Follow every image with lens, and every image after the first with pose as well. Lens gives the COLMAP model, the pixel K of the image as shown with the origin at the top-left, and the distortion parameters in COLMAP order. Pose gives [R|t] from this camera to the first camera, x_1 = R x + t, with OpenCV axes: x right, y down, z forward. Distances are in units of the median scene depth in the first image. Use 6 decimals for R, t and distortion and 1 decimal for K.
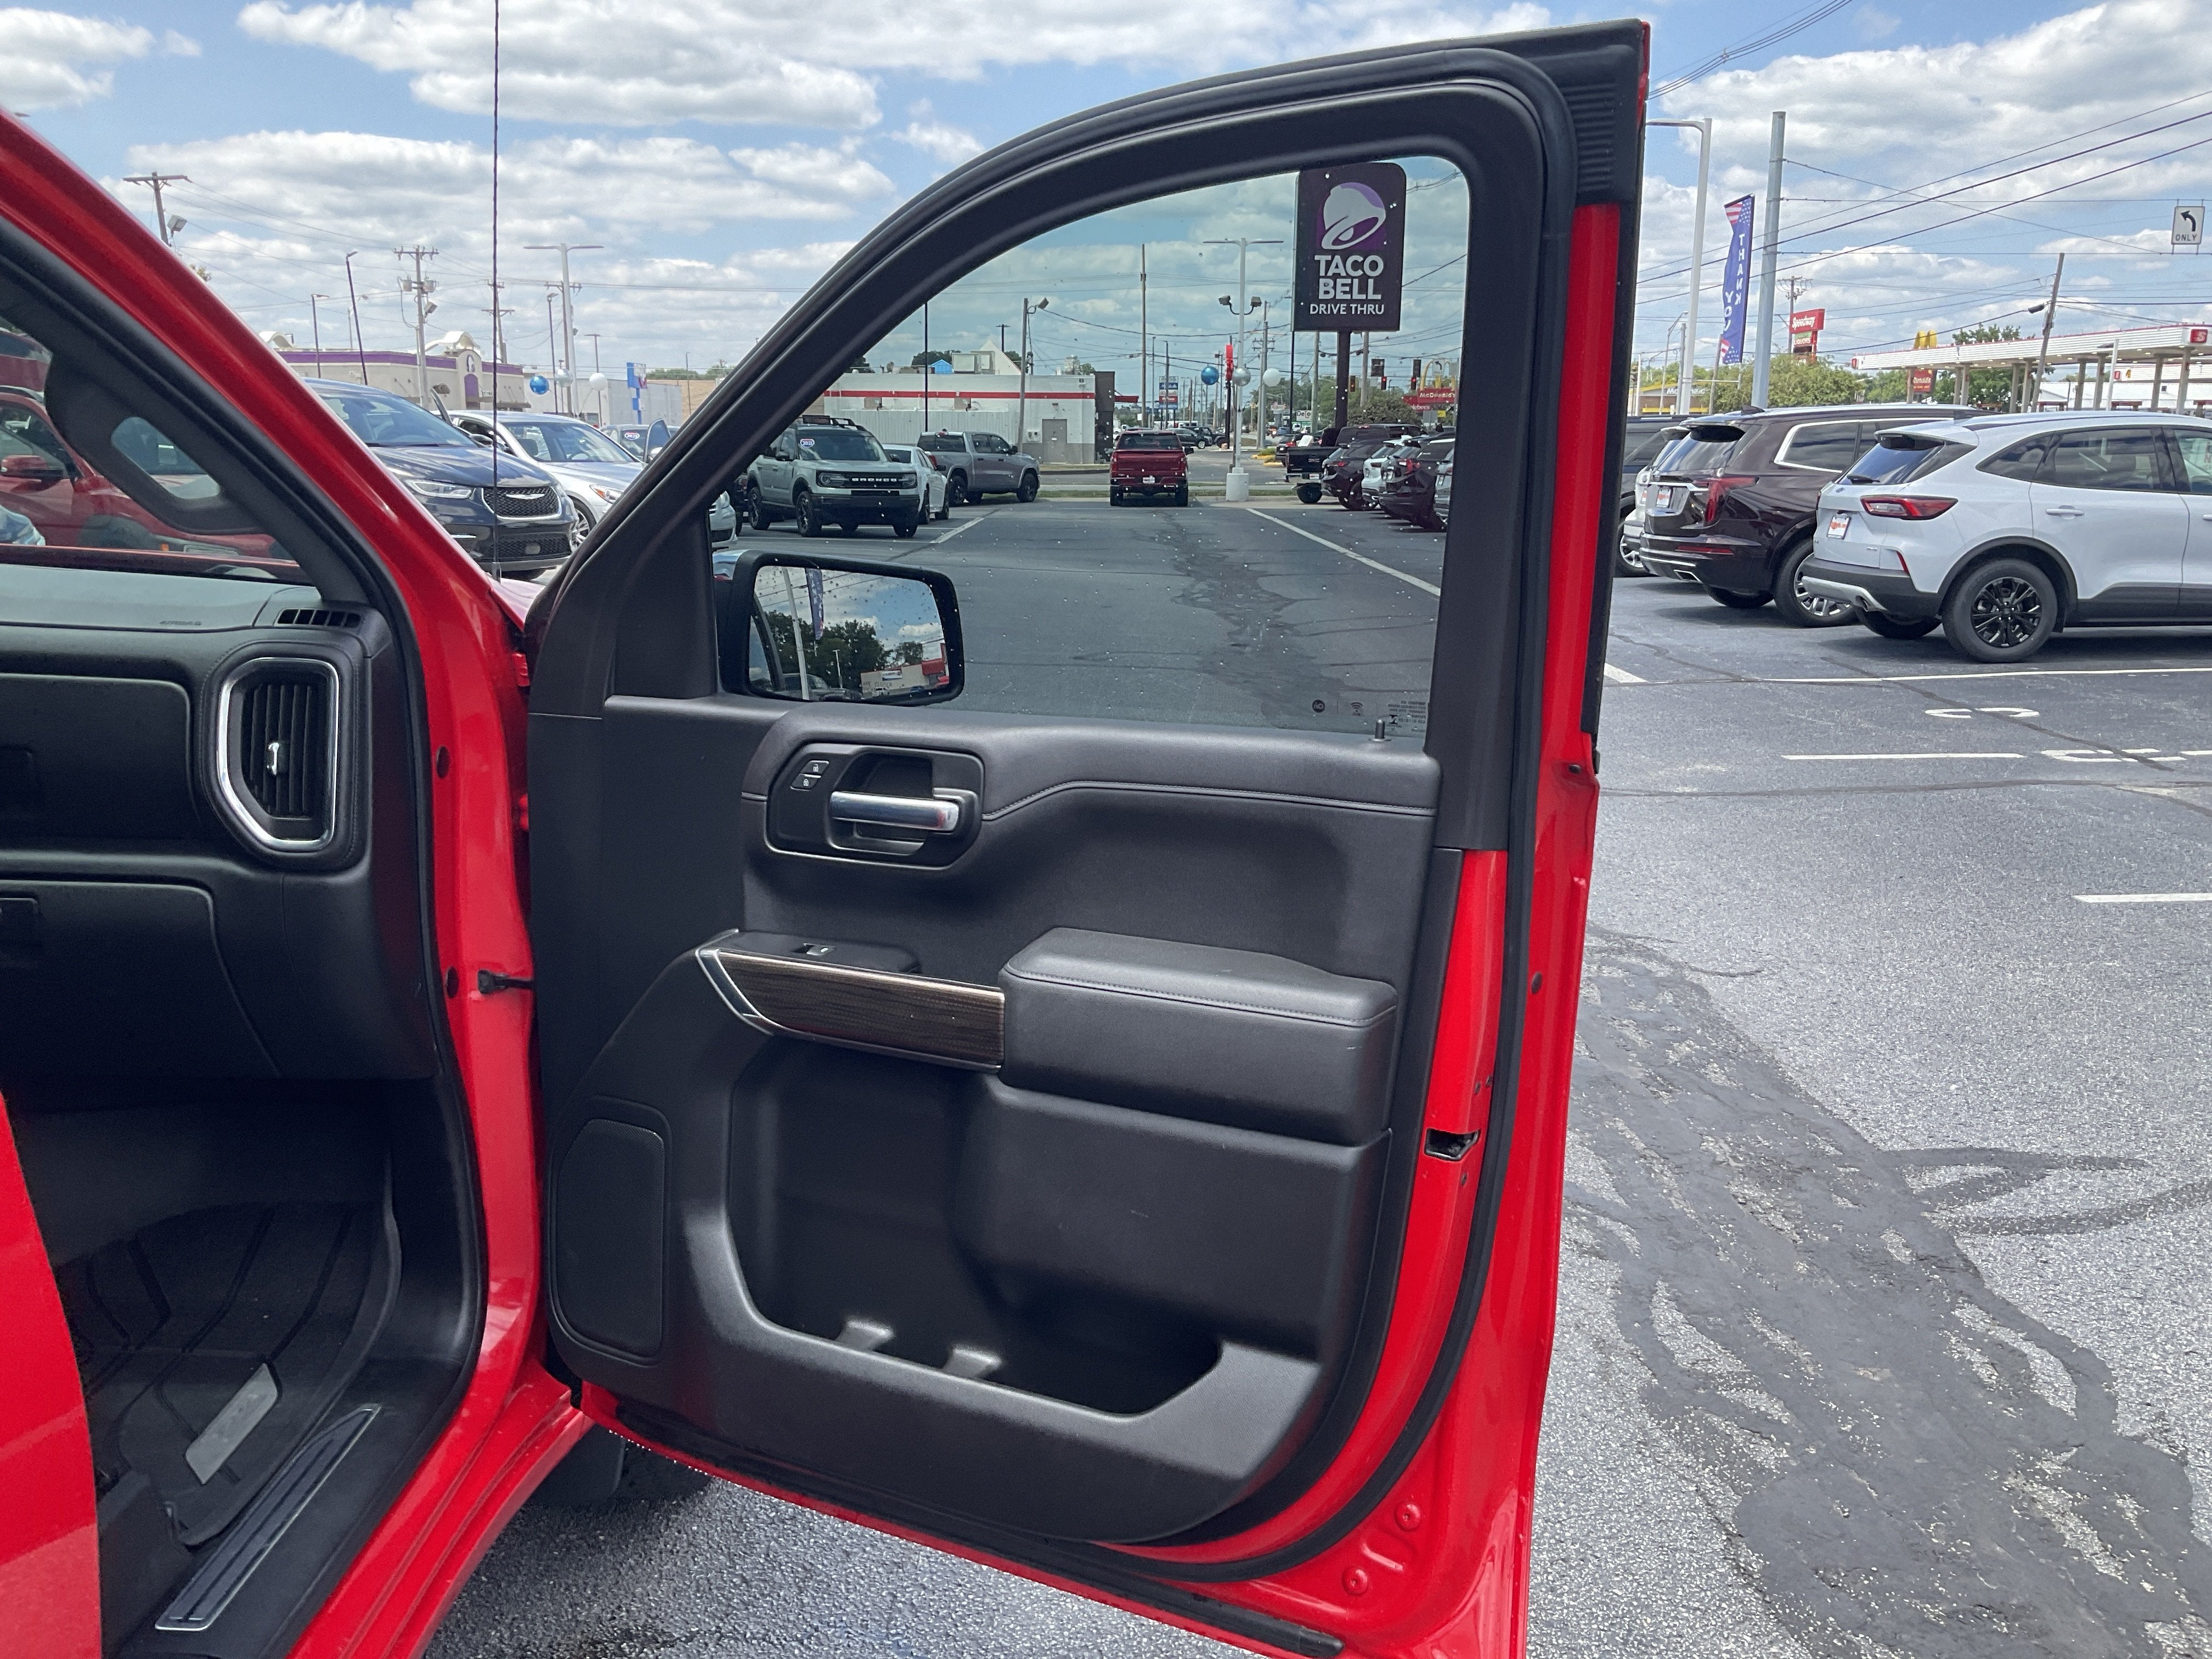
lens RADIAL K [[1813.2, 0, 1106.0], [0, 1813.2, 829.5], [0, 0, 1]] dist [0.090784, -0.192754]
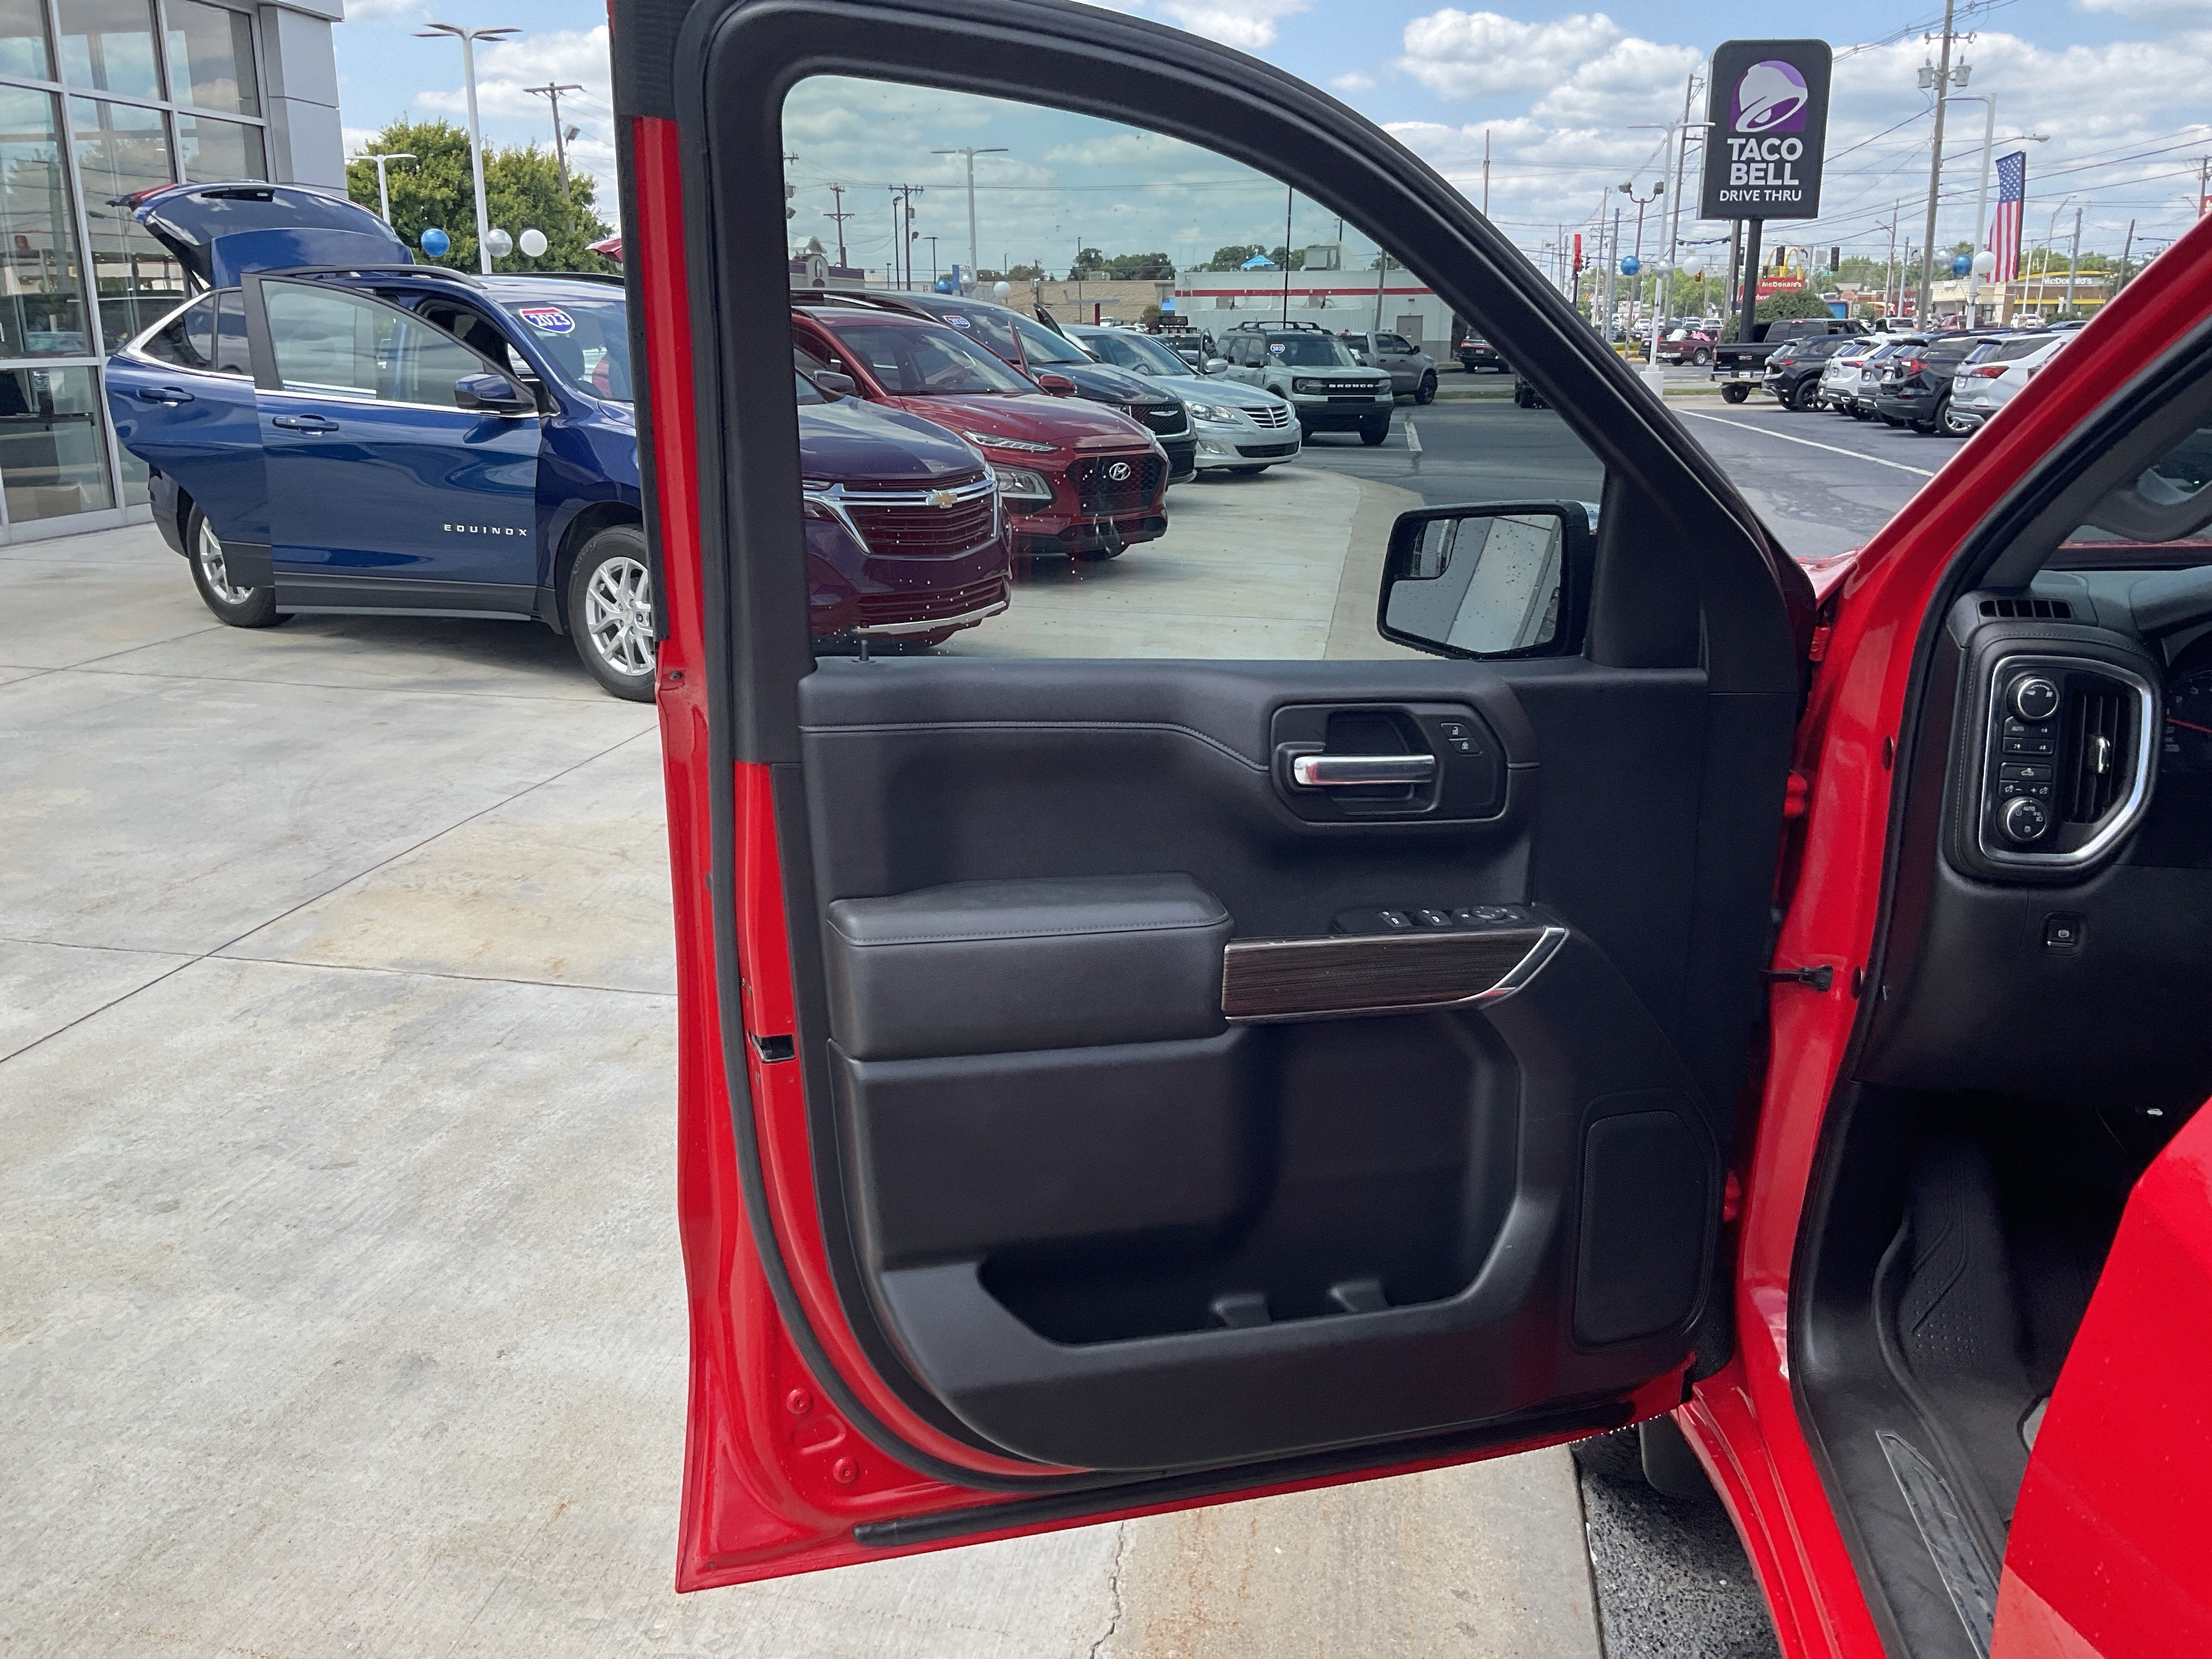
lens RADIAL K [[1822.5, 0, 1105.4], [0, 1822.5, 799.9], [0, 0, 1]] dist [0.093417, -0.206207]
pose [[0.987943, 0.030707, -0.151745, -0.062032], [-0.025115, 0.998938, 0.038629, -0.003008], [0.152770, -0.034352, 0.987665, 0.001186]]
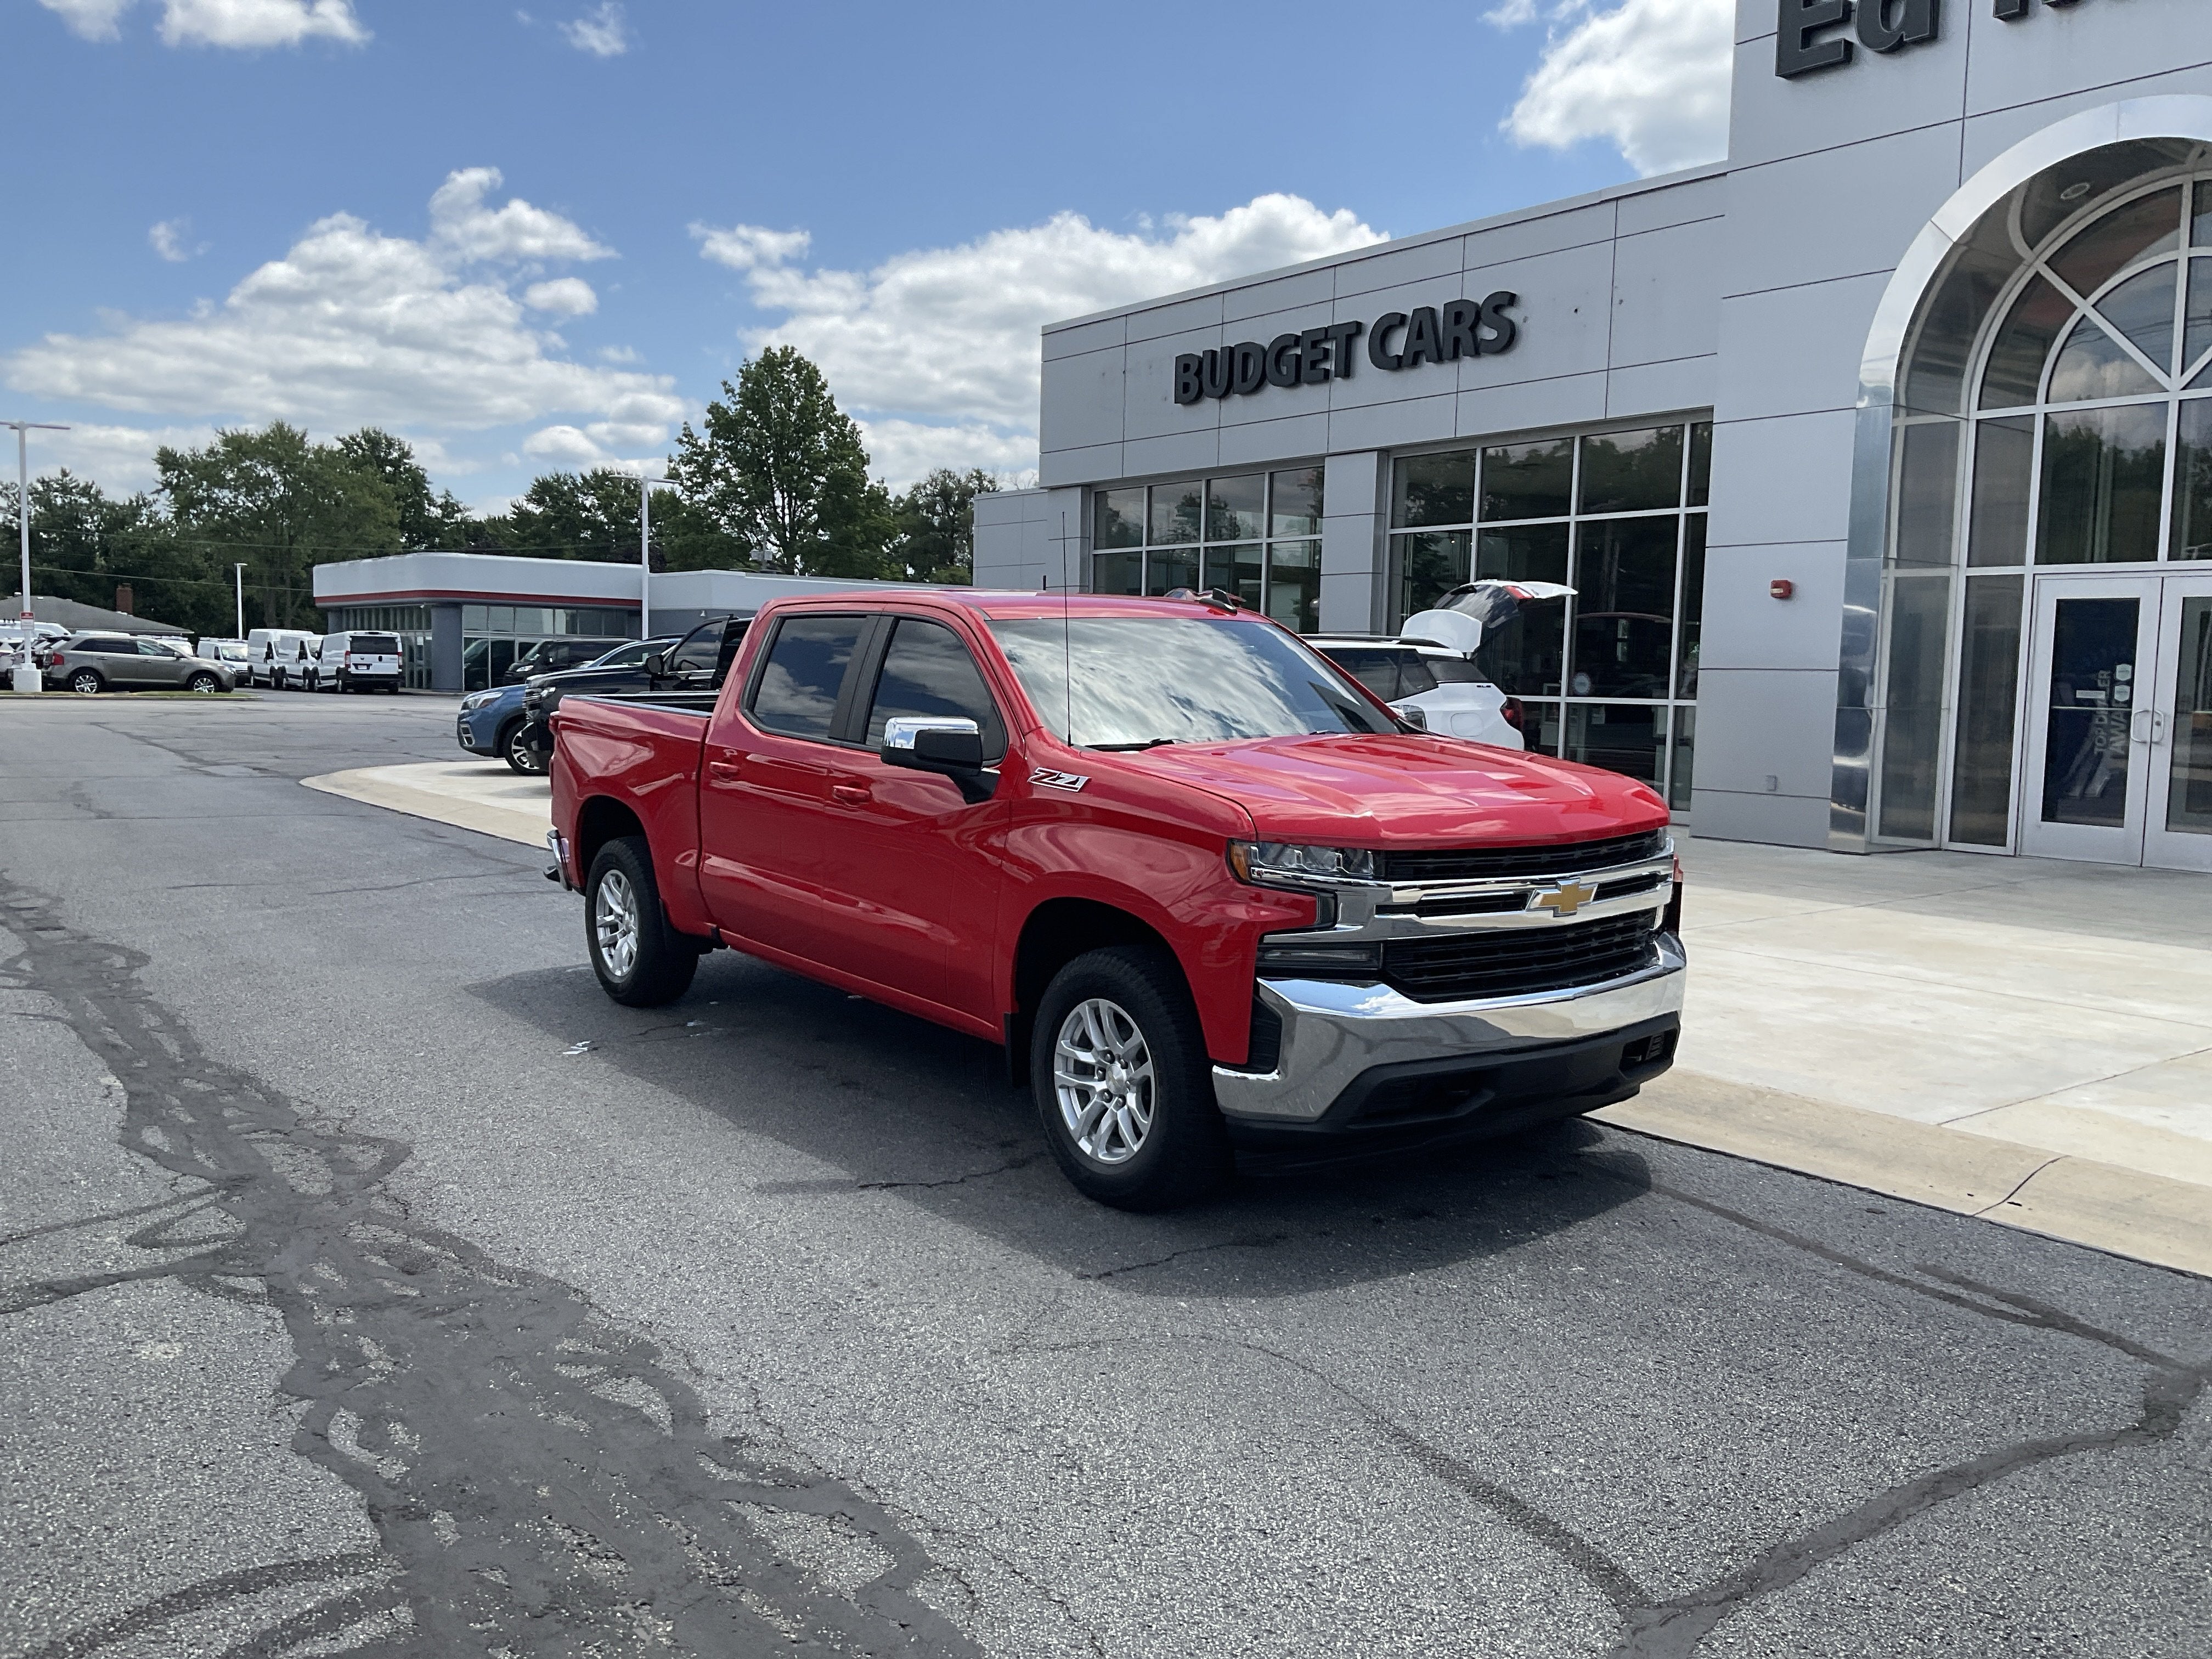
lens RADIAL K [[1813.2, 0, 1106.0], [0, 1813.2, 829.5], [0, 0, 1]] dist [0.090784, -0.192754]
pose [[-0.798205, 0.026526, -0.601801, 0.057147], [-0.157257, 0.955211, 0.250683, -0.032111], [0.581497, 0.294733, -0.758283, 0.143858]]
